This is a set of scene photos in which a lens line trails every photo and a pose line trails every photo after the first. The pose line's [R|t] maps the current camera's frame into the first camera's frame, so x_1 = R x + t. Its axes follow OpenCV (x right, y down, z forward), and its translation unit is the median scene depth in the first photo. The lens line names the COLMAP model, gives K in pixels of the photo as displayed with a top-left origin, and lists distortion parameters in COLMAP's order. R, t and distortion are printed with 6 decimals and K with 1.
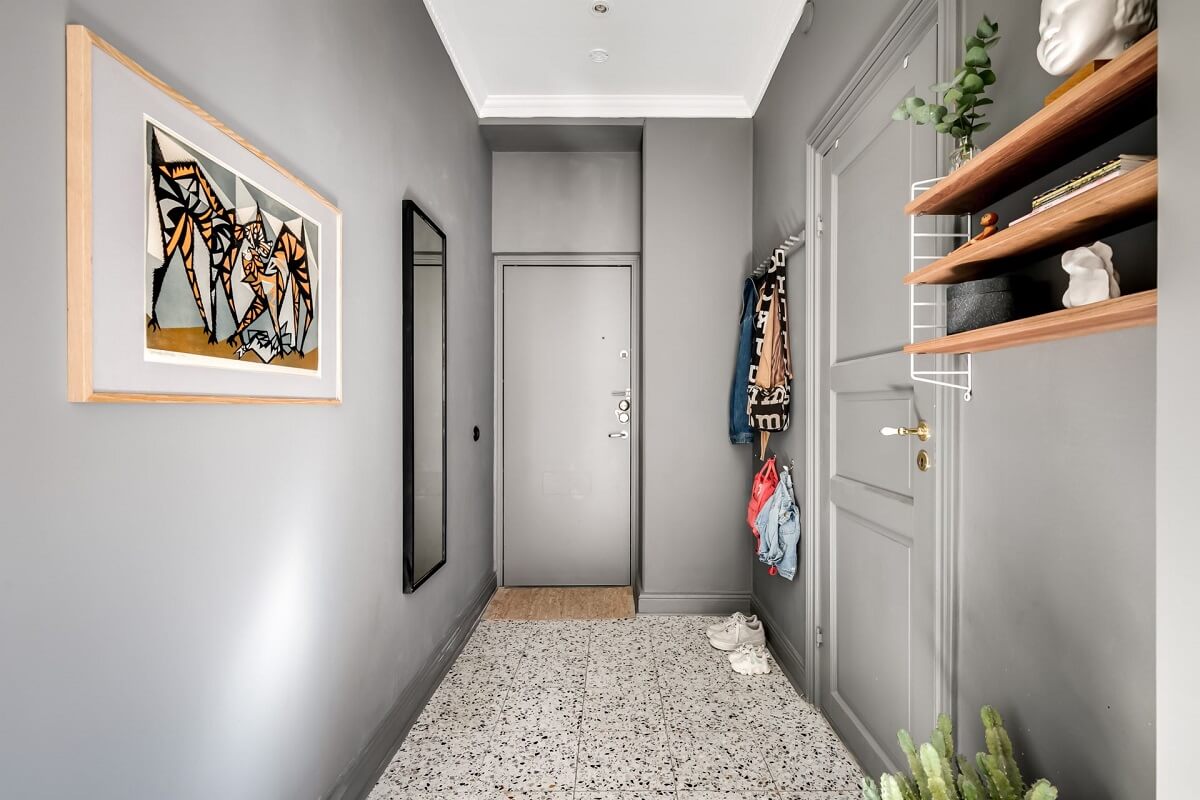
lens RADIAL K [[539.3, 0, 596.5], [0, 539.3, 407.1], [0, 0, 1]] dist [0.004350, 0.000249]
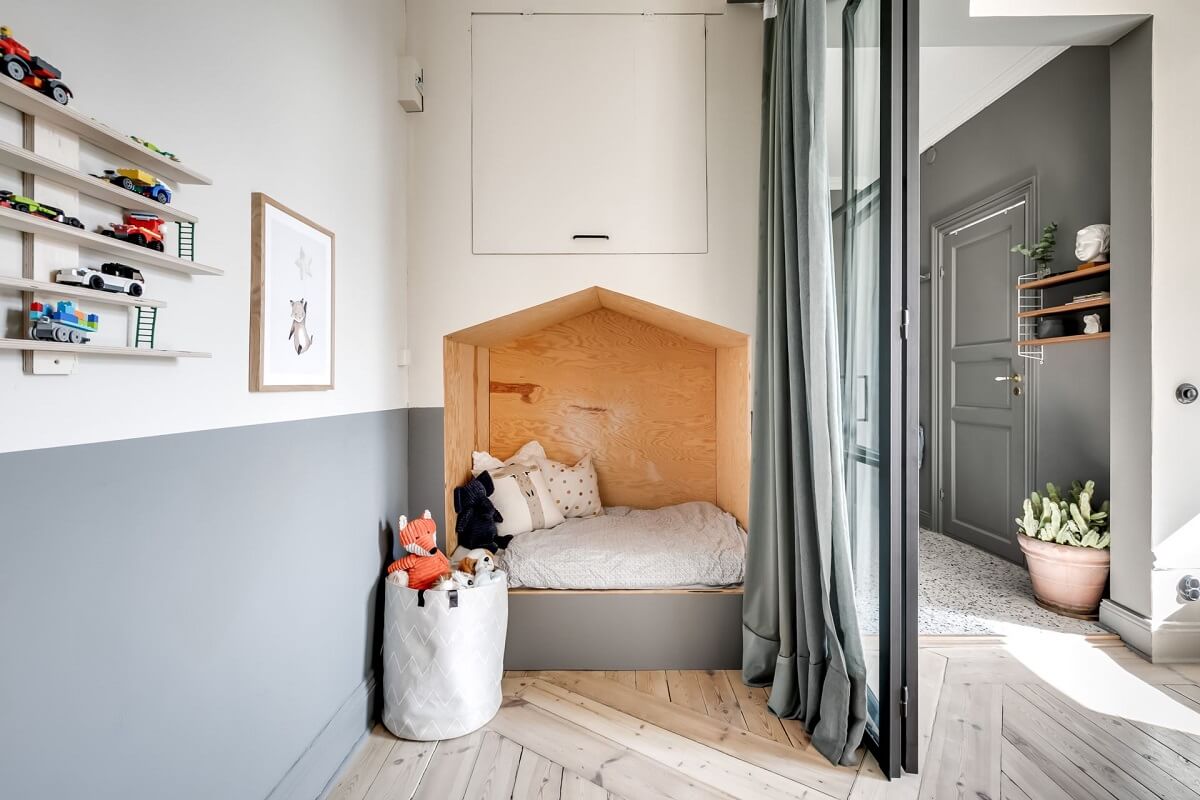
lens RADIAL K [[529.5, 0, 601.5], [0, 529.5, 382.8], [0, 0, 1]] dist [0.000396, -0.000039]
pose [[0.999887, -0.000776, 0.015030, -2.010513], [0.000732, 0.999995, 0.002945, 0.096032], [-0.015033, -0.002934, 0.999883, -2.061058]]
